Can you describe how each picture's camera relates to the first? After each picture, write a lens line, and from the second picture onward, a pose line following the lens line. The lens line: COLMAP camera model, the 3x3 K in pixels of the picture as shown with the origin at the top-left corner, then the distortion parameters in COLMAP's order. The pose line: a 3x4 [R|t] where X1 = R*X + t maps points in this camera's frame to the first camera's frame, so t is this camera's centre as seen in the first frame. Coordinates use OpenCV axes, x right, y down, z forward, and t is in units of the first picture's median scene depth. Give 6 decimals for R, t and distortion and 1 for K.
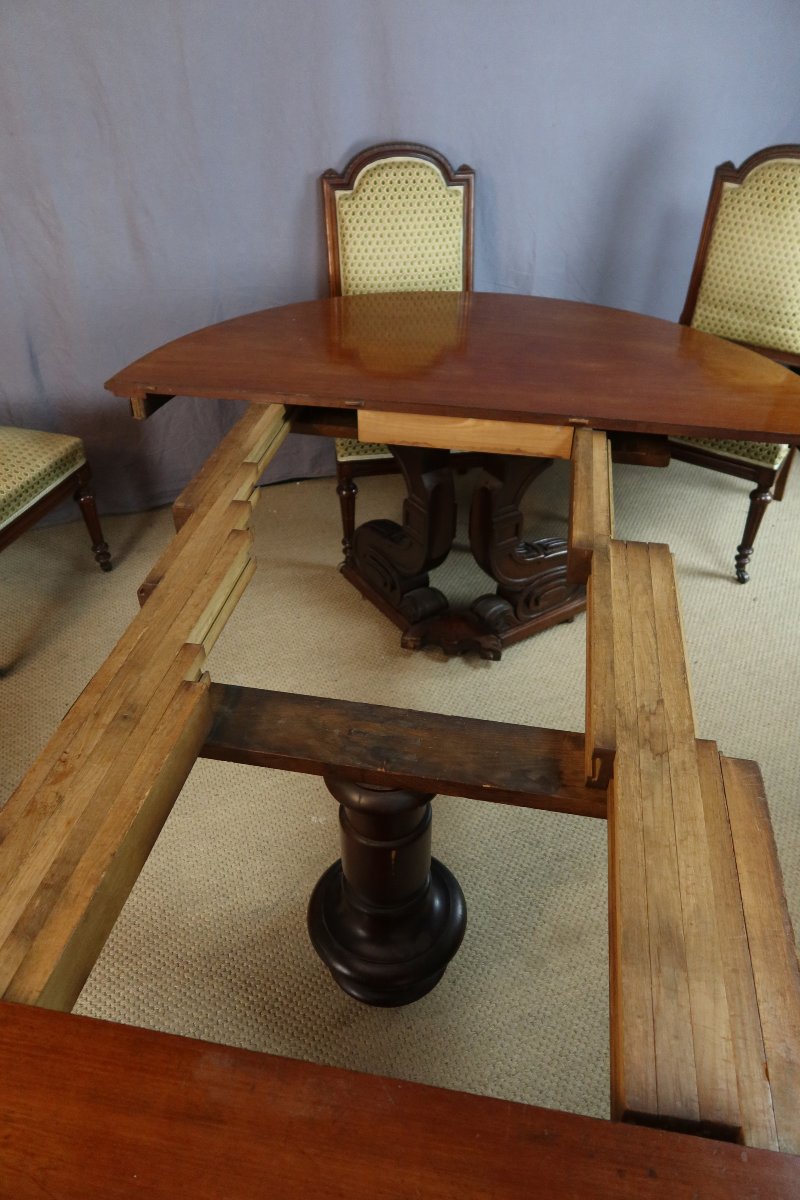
lens RADIAL K [[829.0, 0, 397.5], [0, 829.0, 600.2], [0, 0, 1]] dist [-0.012351, -0.000155]
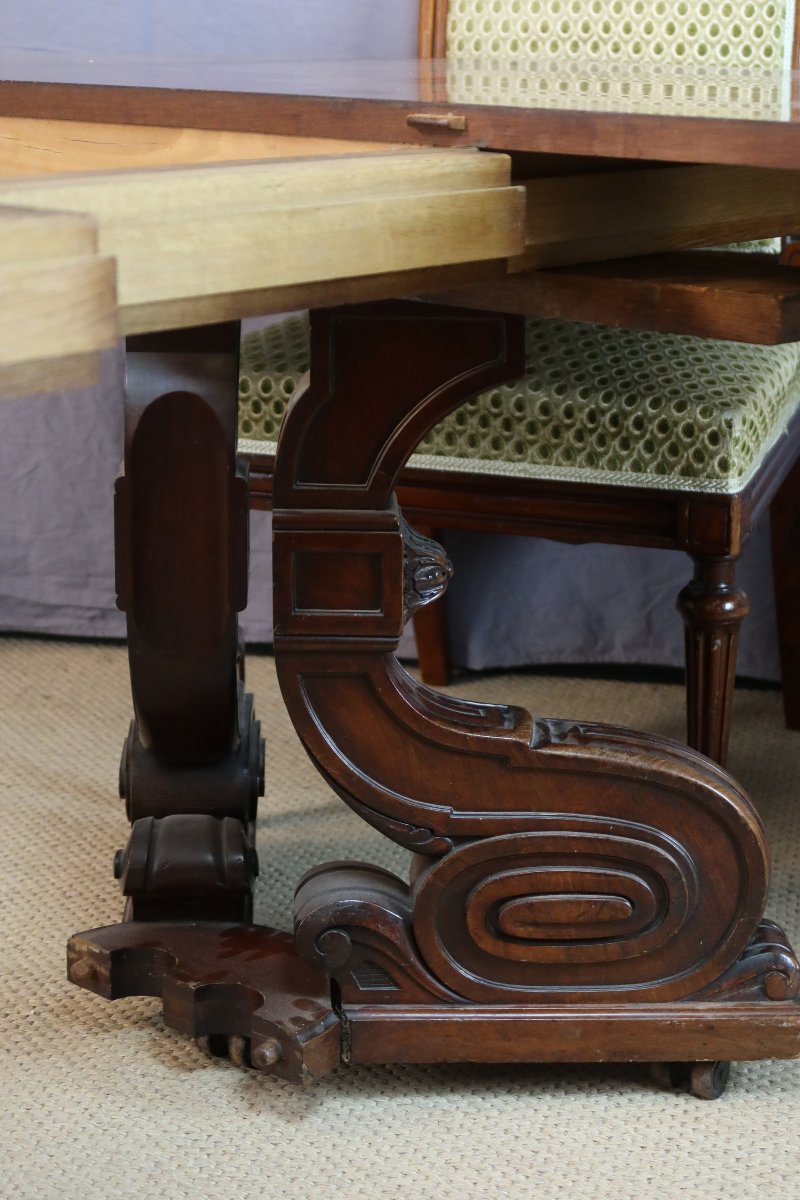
lens RADIAL K [[2315.4, 0, 402.6], [0, 2315.4, 597.7], [0, 0, 1]] dist [0.006834, 0.000000]
pose [[0.854832, 0.136352, -0.500669, 0.468561], [-0.320706, 0.897344, -0.303185, 0.137312], [0.407932, 0.419740, 0.810808, 0.292659]]
